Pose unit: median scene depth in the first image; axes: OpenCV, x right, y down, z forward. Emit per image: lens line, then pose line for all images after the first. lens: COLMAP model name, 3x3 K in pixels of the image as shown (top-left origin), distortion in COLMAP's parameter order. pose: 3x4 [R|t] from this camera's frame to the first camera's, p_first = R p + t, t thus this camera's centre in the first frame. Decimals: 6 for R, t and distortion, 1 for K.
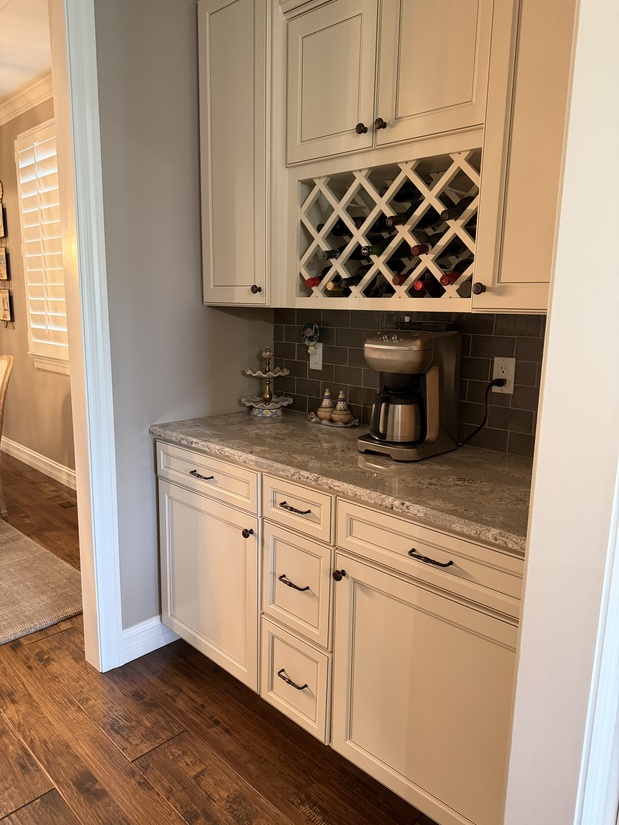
lens RADIAL K [[585.1, 0, 309.5], [0, 585.1, 405.9], [0, 0, 1]] dist [0.075340, -0.107675]
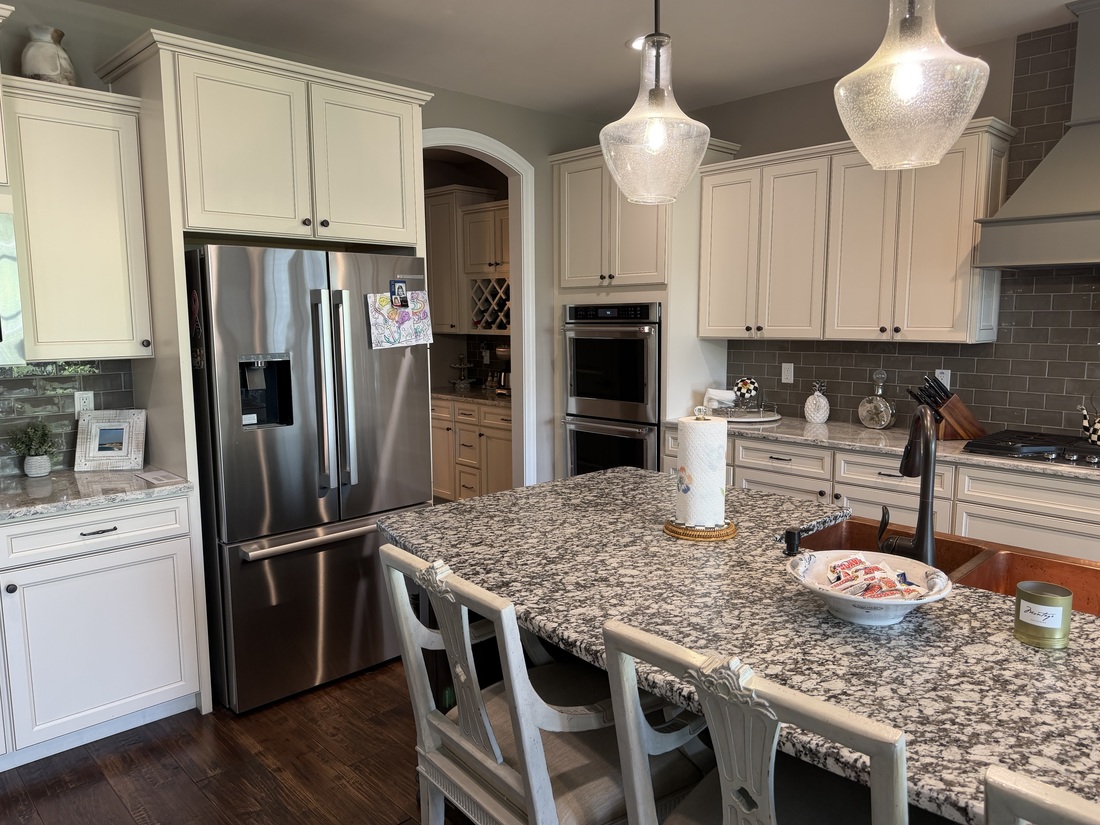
lens RADIAL K [[780.1, 0, 557.8], [0, 780.1, 412.3], [0, 0, 1]] dist [0.075340, -0.107675]
pose [[0.999535, -0.016951, -0.025349, 0.402349], [0.015711, 0.998706, -0.048362, 0.298100], [0.026136, 0.047941, 0.998508, -2.074914]]
